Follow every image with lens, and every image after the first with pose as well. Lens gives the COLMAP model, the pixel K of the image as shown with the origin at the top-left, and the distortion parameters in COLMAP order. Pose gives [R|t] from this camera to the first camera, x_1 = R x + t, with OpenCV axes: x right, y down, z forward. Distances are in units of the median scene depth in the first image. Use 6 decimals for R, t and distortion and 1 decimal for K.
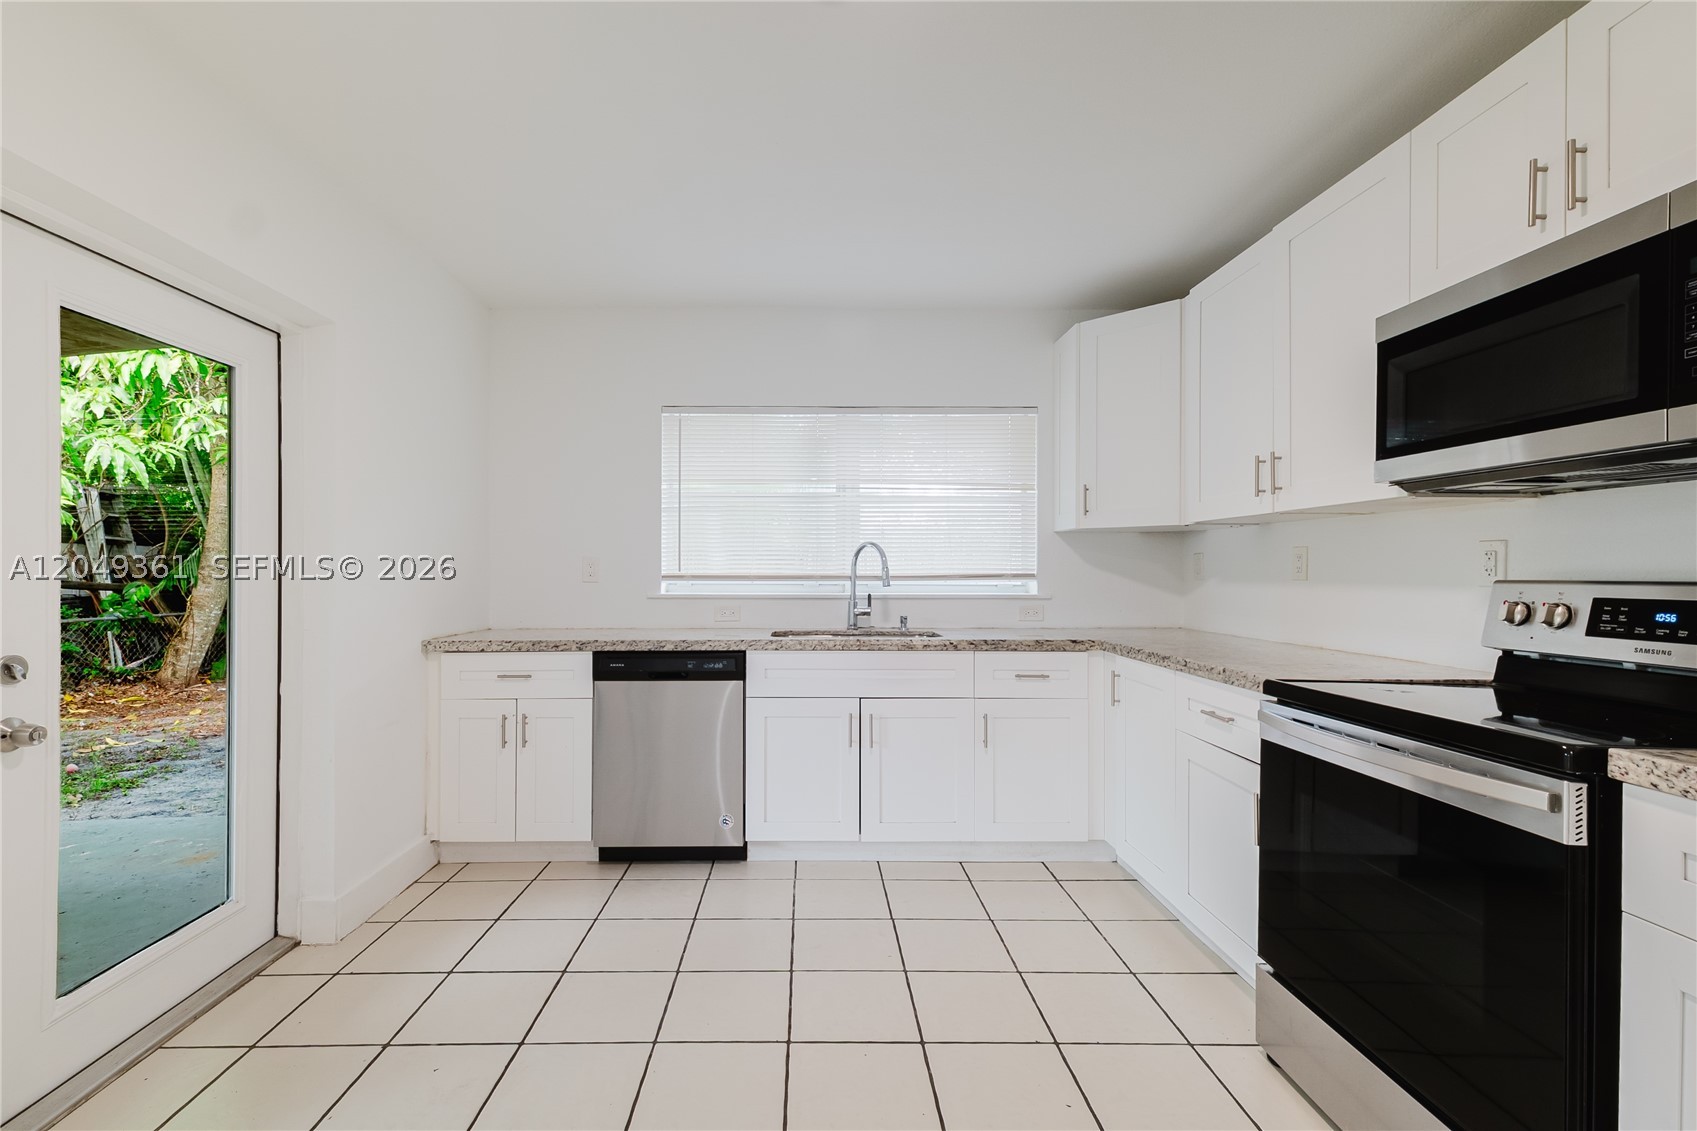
lens RADIAL K [[721.2, 0, 818.7], [0, 721.2, 570.9], [0, 0, 1]] dist [-0.000232, 0.000080]
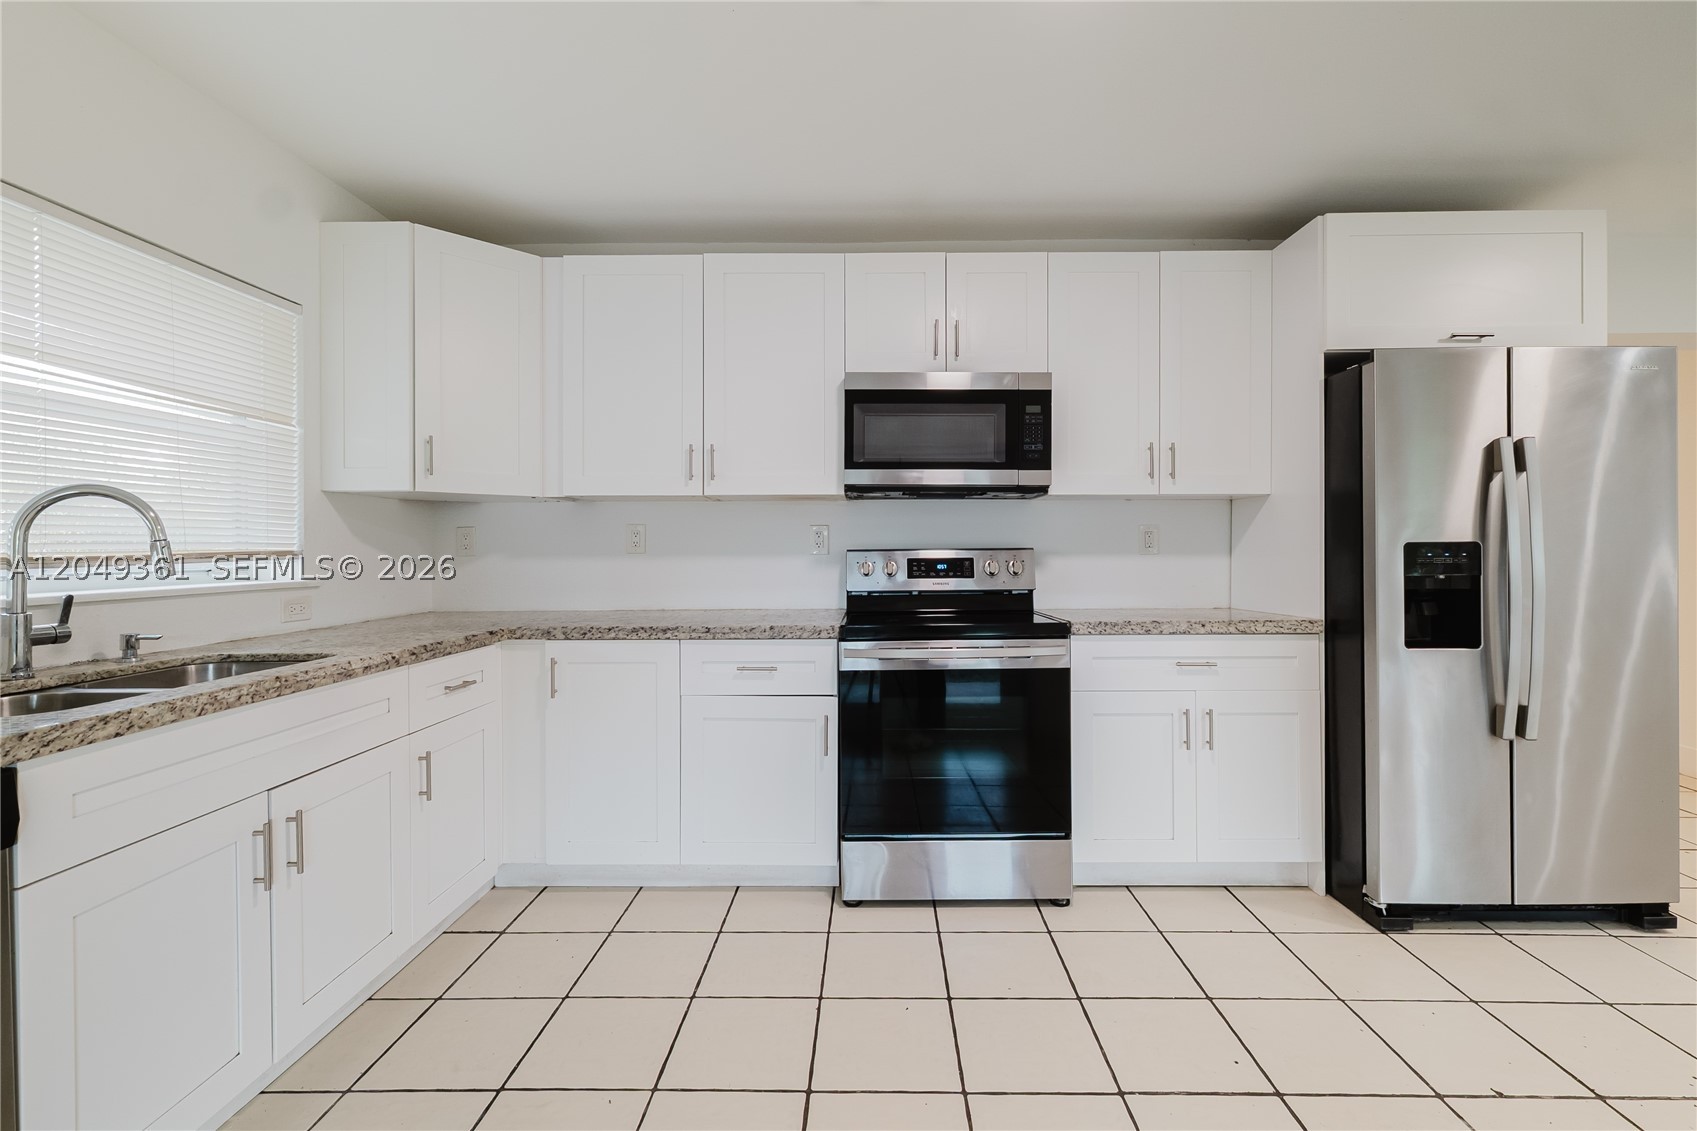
lens RADIAL K [[738.7, 0, 848.5], [0, 738.7, 565.5], [0, 0, 1]] dist [-0.000207, -0.000004]
pose [[0.052580, -0.025528, 0.998290, -0.488857], [0.005001, 0.999667, 0.025300, 0.003784], [-0.998604, 0.003663, 0.052690, 0.601376]]
